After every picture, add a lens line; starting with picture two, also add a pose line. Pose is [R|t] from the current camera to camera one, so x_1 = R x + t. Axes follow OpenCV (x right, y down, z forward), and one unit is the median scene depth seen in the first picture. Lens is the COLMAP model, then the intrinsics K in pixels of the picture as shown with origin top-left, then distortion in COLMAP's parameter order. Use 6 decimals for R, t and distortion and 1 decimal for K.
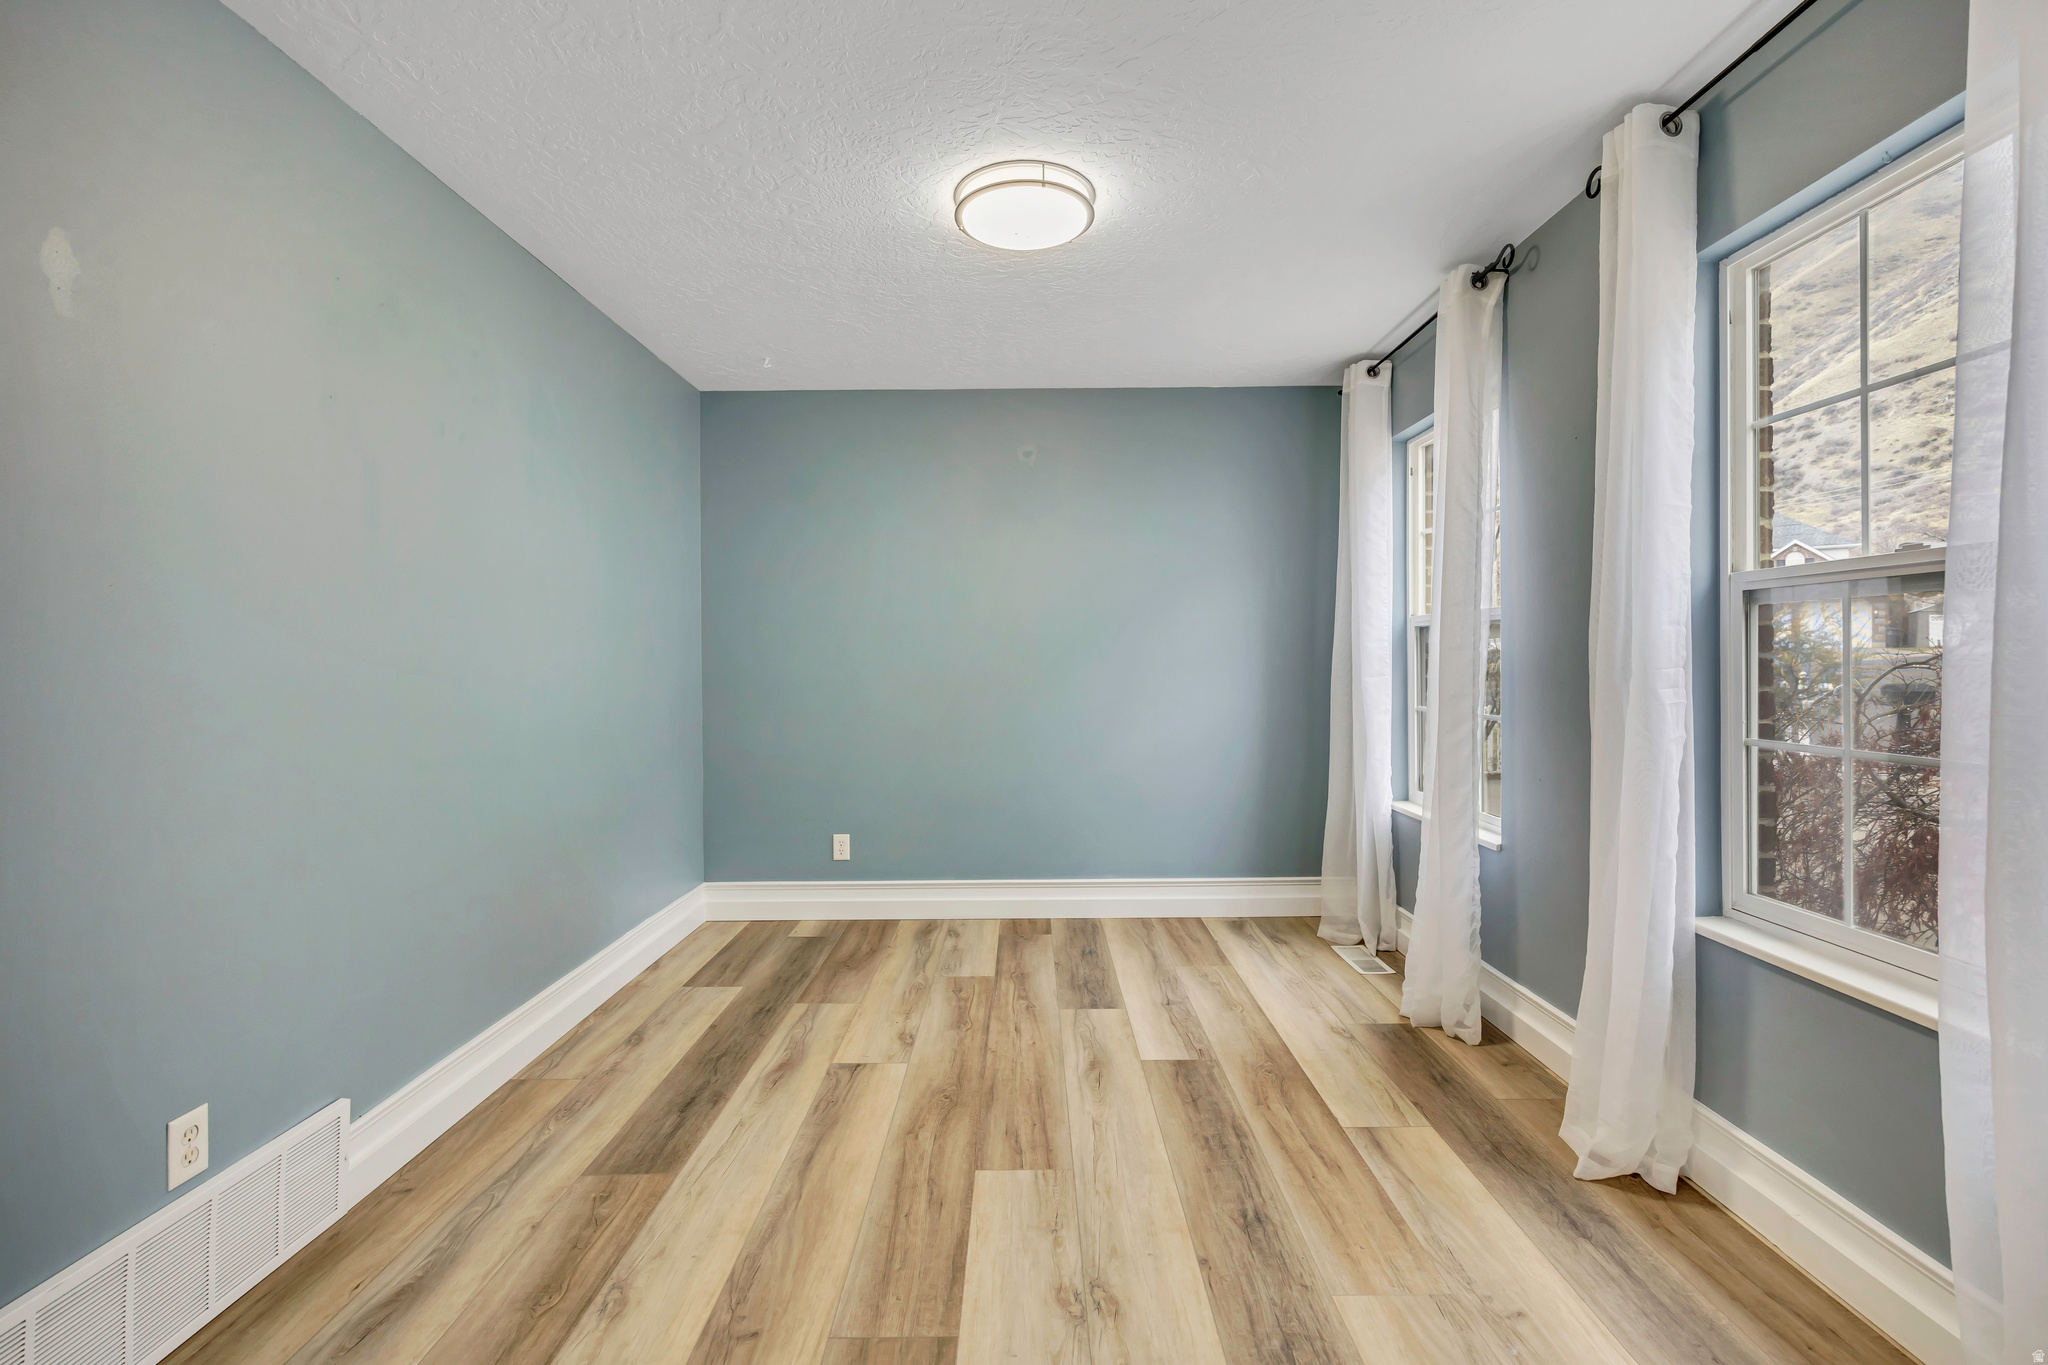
lens RADIAL K [[926.0, 0, 1025.2], [0, 926.0, 660.4], [0, 0, 1]] dist [0.002387, 0.000430]
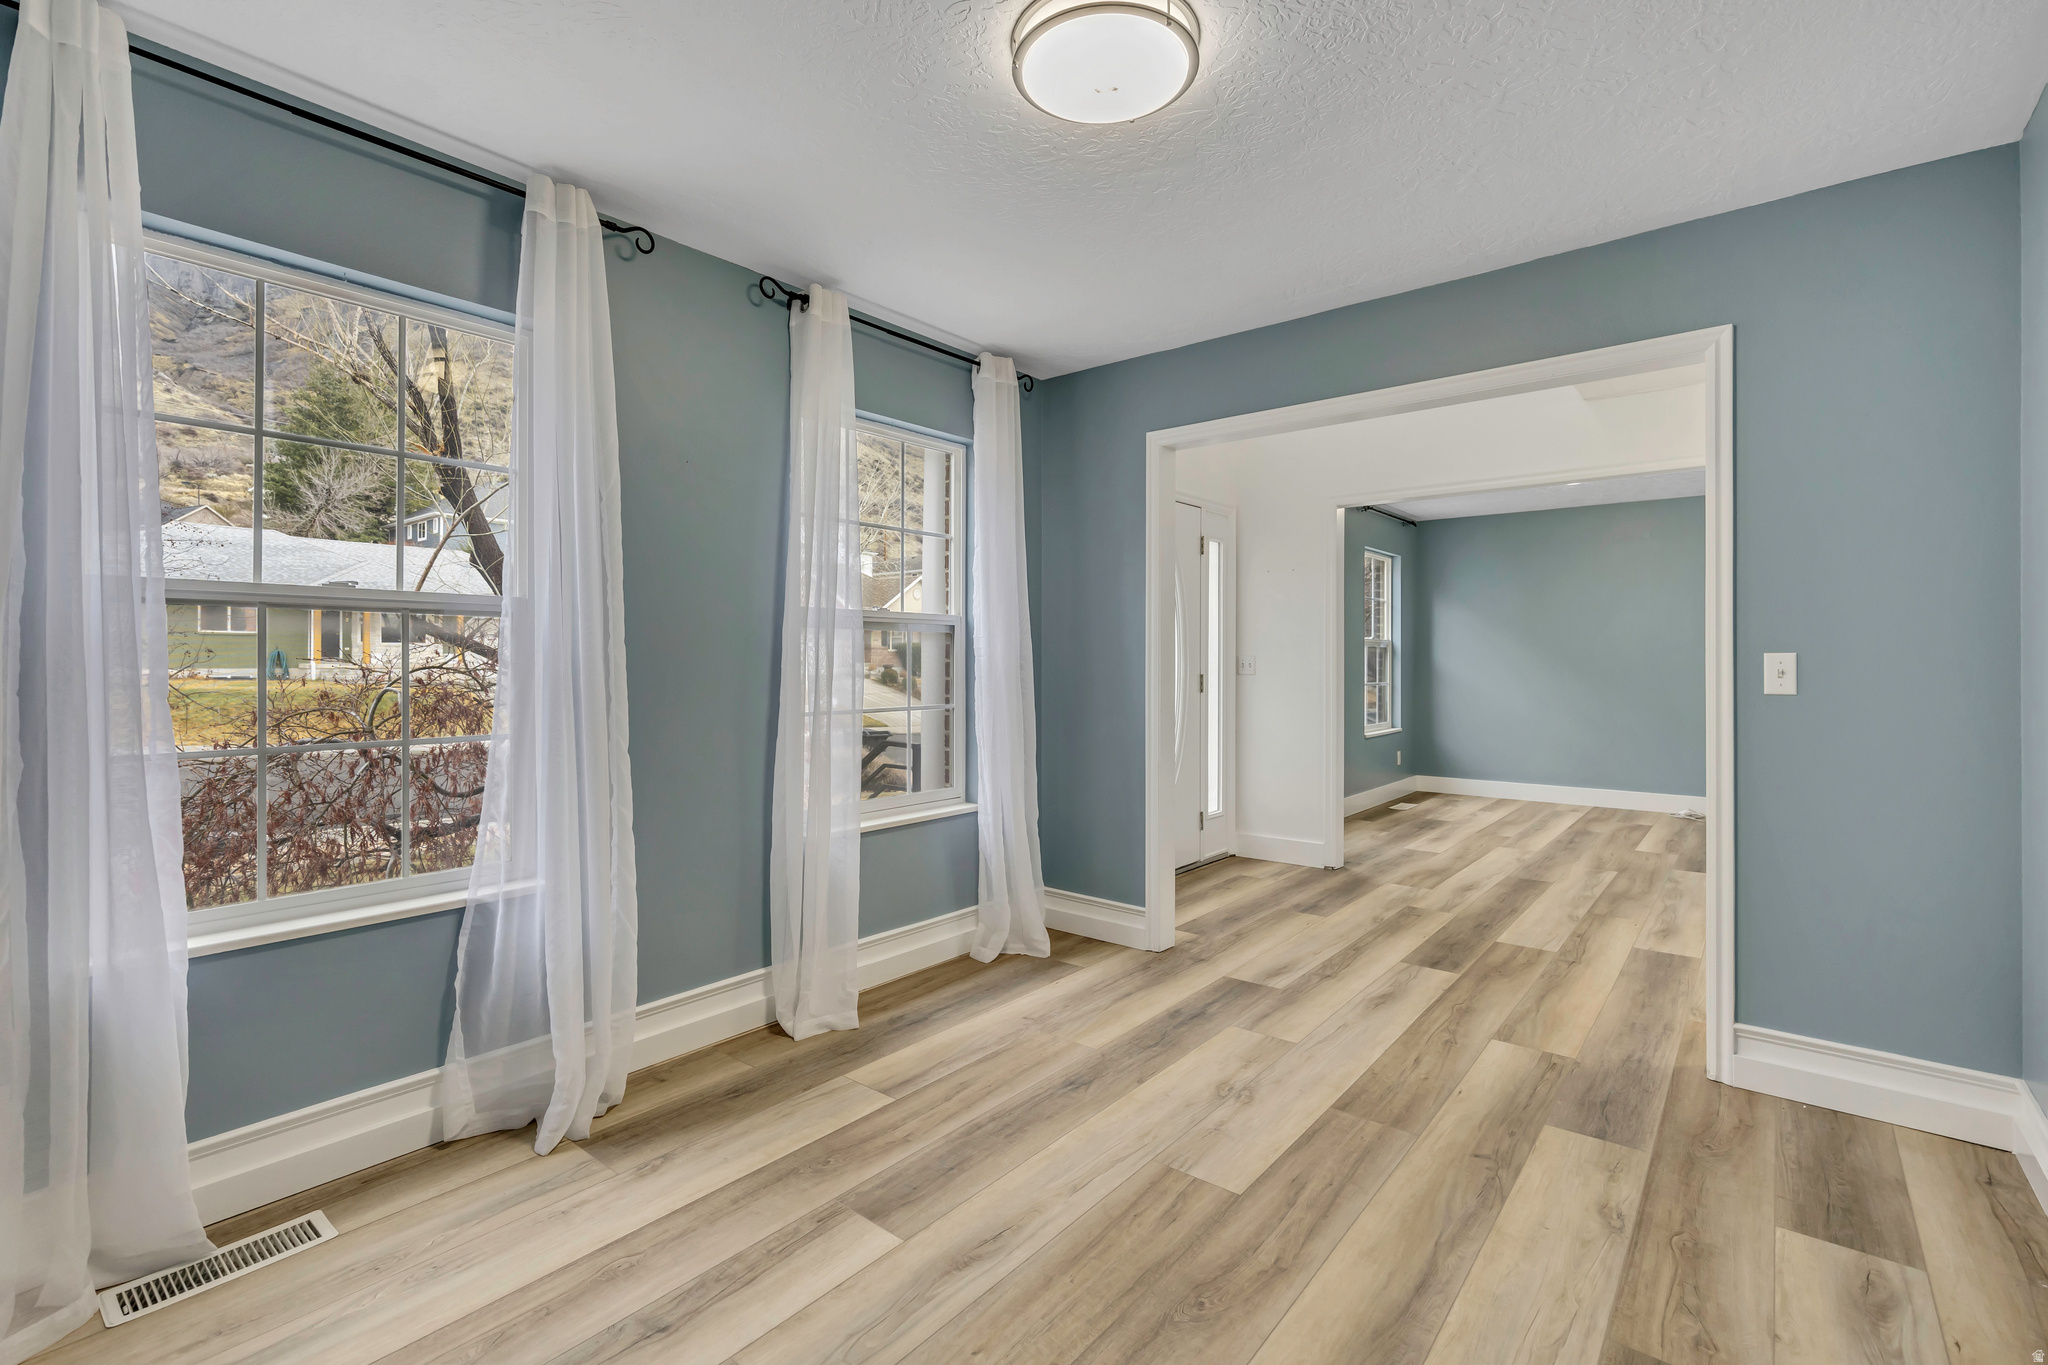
lens RADIAL K [[906.7, 0, 1032.4], [0, 906.7, 671.0], [0, 0, 1]] dist [-0.007795, 0.000923]
pose [[-0.776366, 0.002601, 0.630276, -0.460914], [0.008372, 0.999946, 0.006186, 0.005670], [-0.630226, 0.010079, -0.776346, 1.799053]]
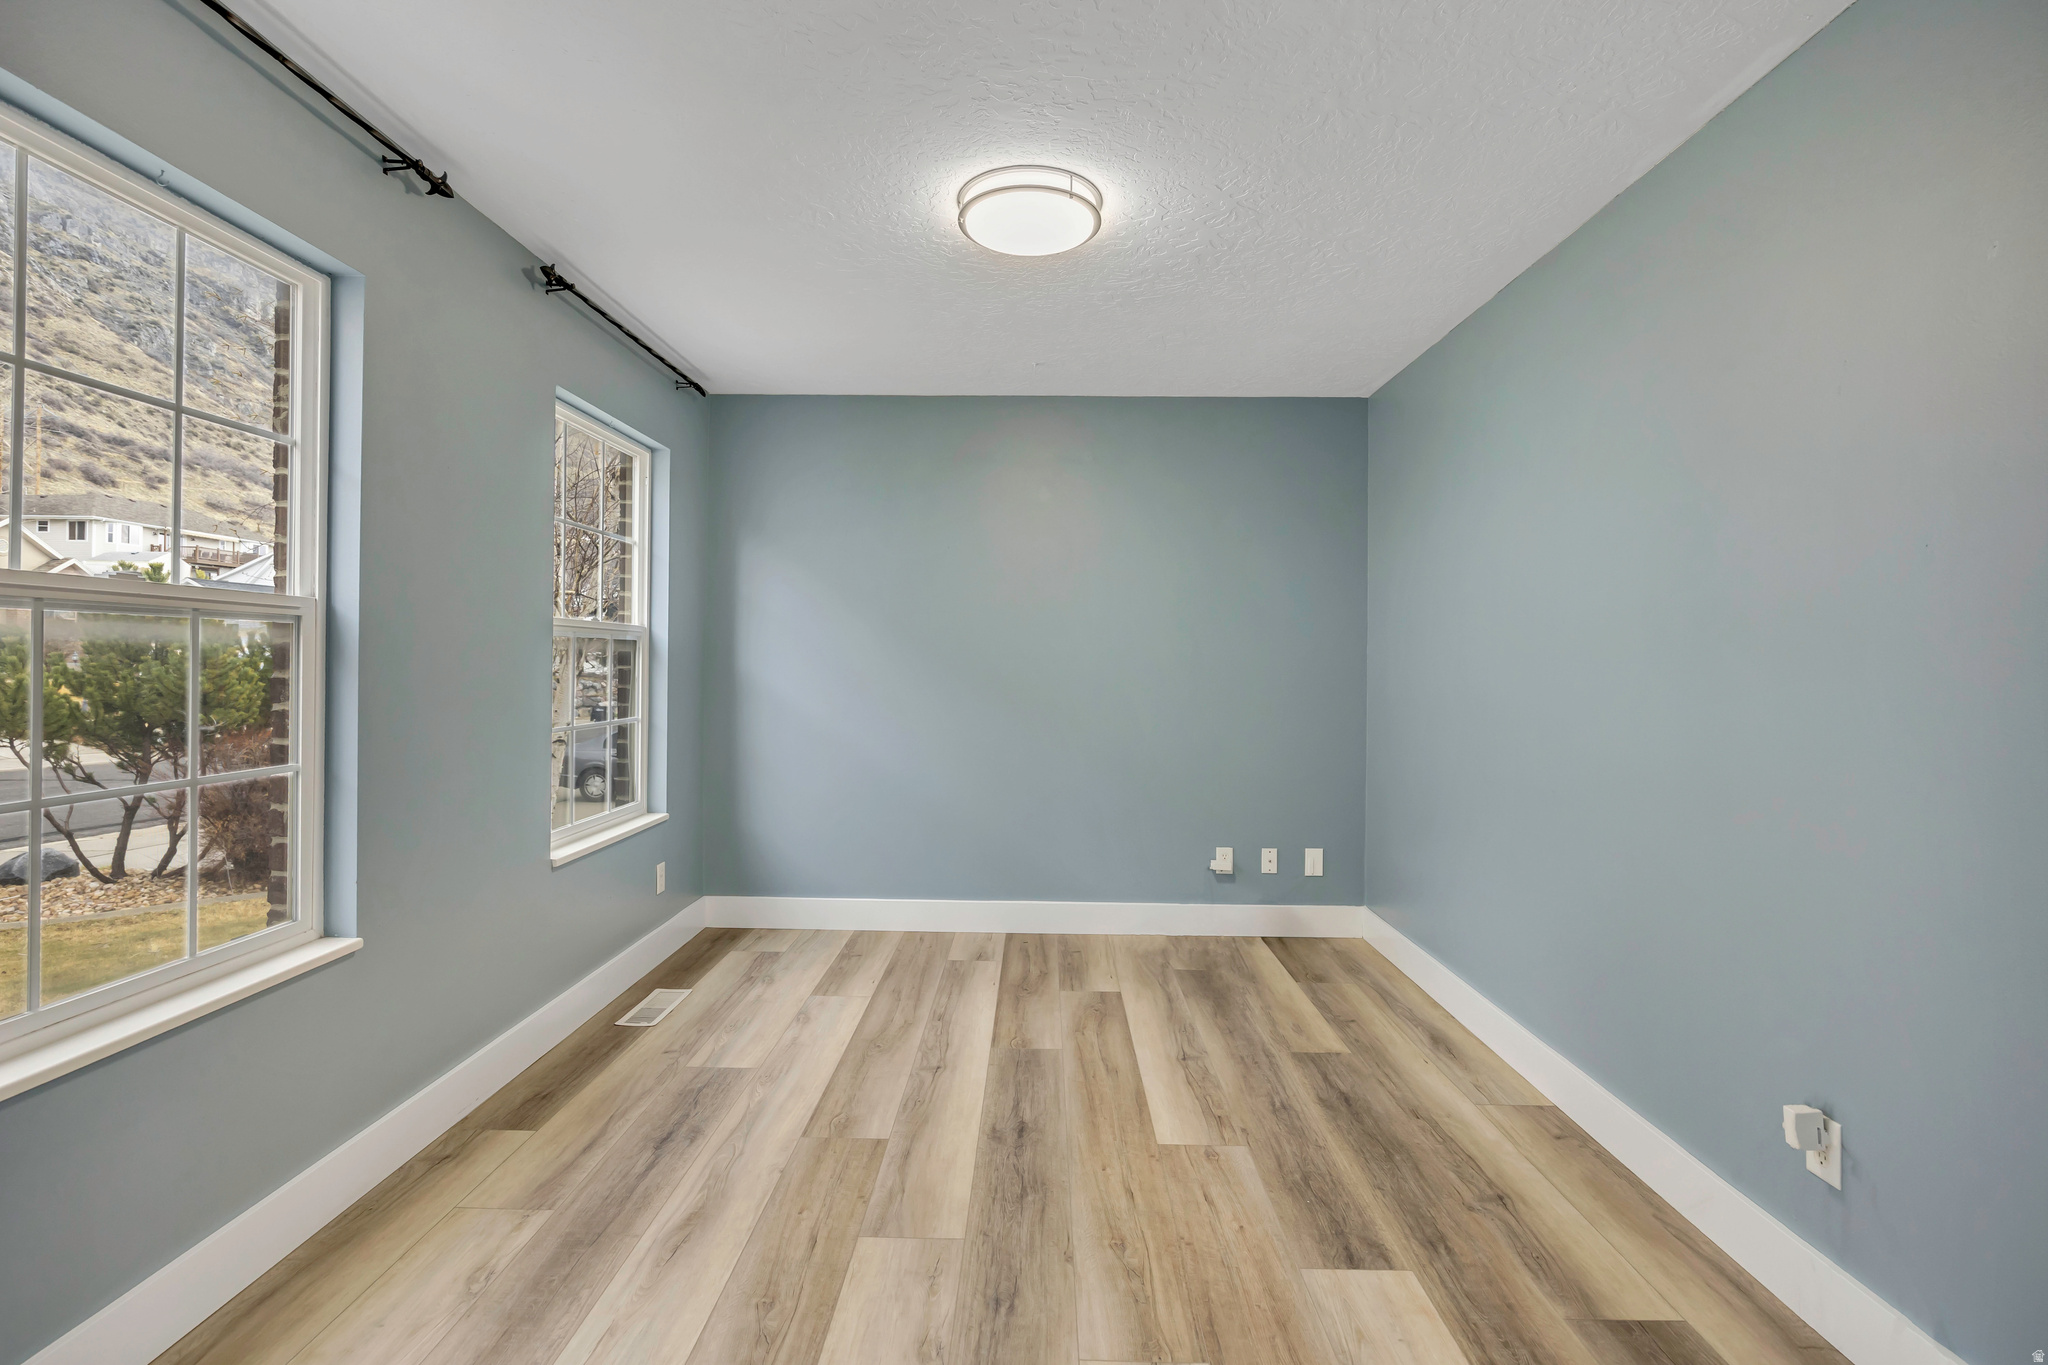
lens RADIAL K [[926.0, 0, 1025.2], [0, 926.0, 660.4], [0, 0, 1]] dist [0.002387, 0.000430]
pose [[-0.999877, 0.001949, 0.015558, -0.224303], [0.001950, 0.999998, 0.000042, -0.006739], [-0.015558, 0.000072, -0.999879, 0.712198]]
